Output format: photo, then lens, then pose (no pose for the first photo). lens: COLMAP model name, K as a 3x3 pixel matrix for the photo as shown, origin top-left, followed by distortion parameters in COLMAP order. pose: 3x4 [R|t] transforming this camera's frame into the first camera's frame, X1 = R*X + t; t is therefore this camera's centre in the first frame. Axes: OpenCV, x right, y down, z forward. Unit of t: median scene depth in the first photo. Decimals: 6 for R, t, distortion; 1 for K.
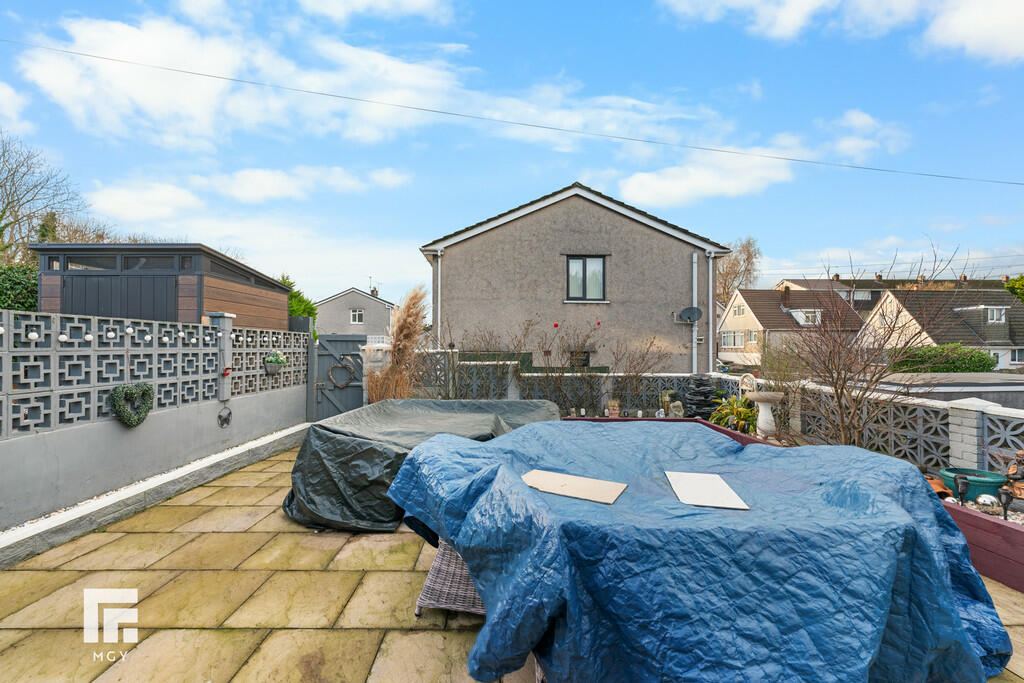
lens RADIAL K [[414.4, 0, 508.0], [0, 414.4, 343.5], [0, 0, 1]] dist [-0.003281, -0.000627]
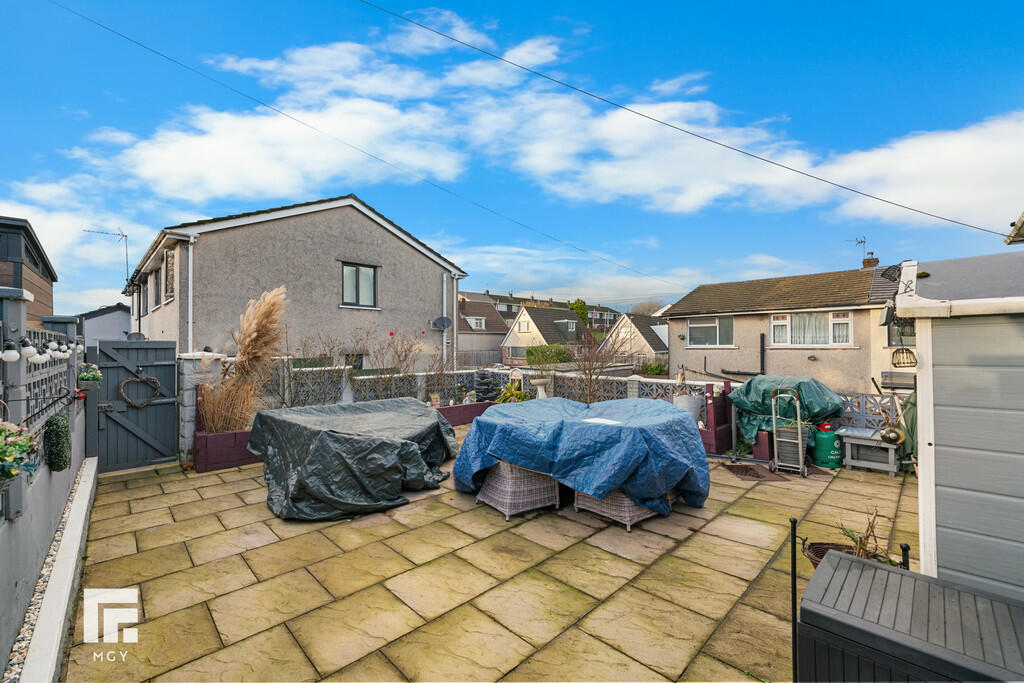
lens RADIAL K [[414.4, 0, 508.0], [0, 414.4, 343.5], [0, 0, 1]] dist [-0.003281, -0.000627]
pose [[0.729046, -0.001260, 0.684464, -0.423685], [-0.001938, 0.999991, 0.003904, -0.020644], [-0.684462, -0.004173, 0.729036, -0.066993]]
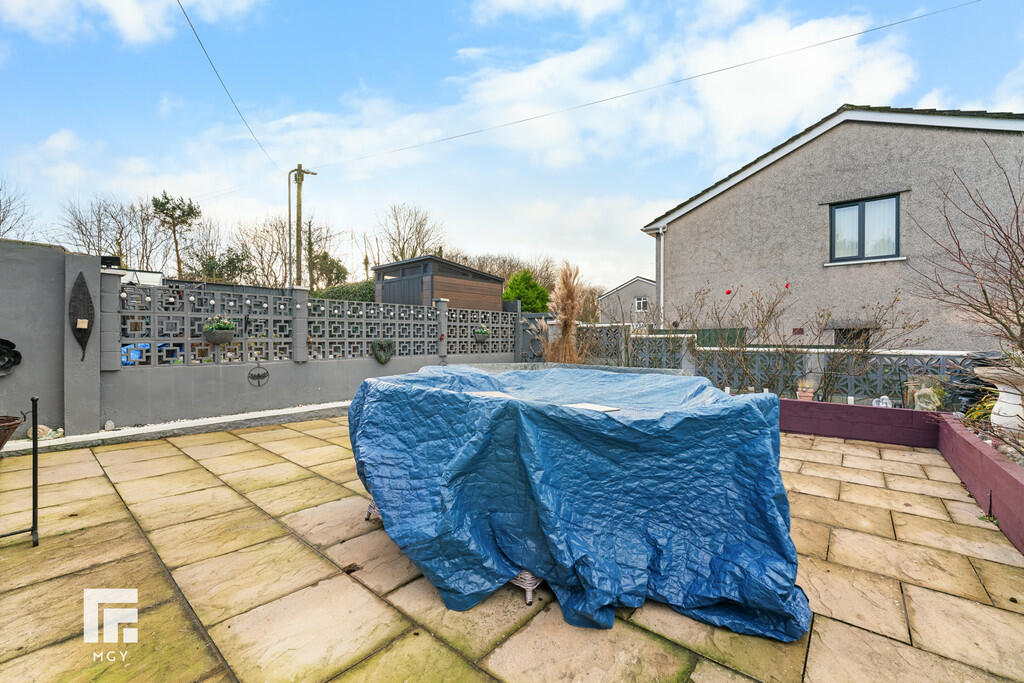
lens RADIAL K [[420.3, 0, 496.3], [0, 420.3, 341.0], [0, 0, 1]] dist [0.000736, -0.000264]
pose [[0.740848, 0.002639, -0.671667, 0.333400], [0.008168, 0.999883, 0.012937, 0.042891], [0.671623, -0.015071, 0.740740, -0.004763]]
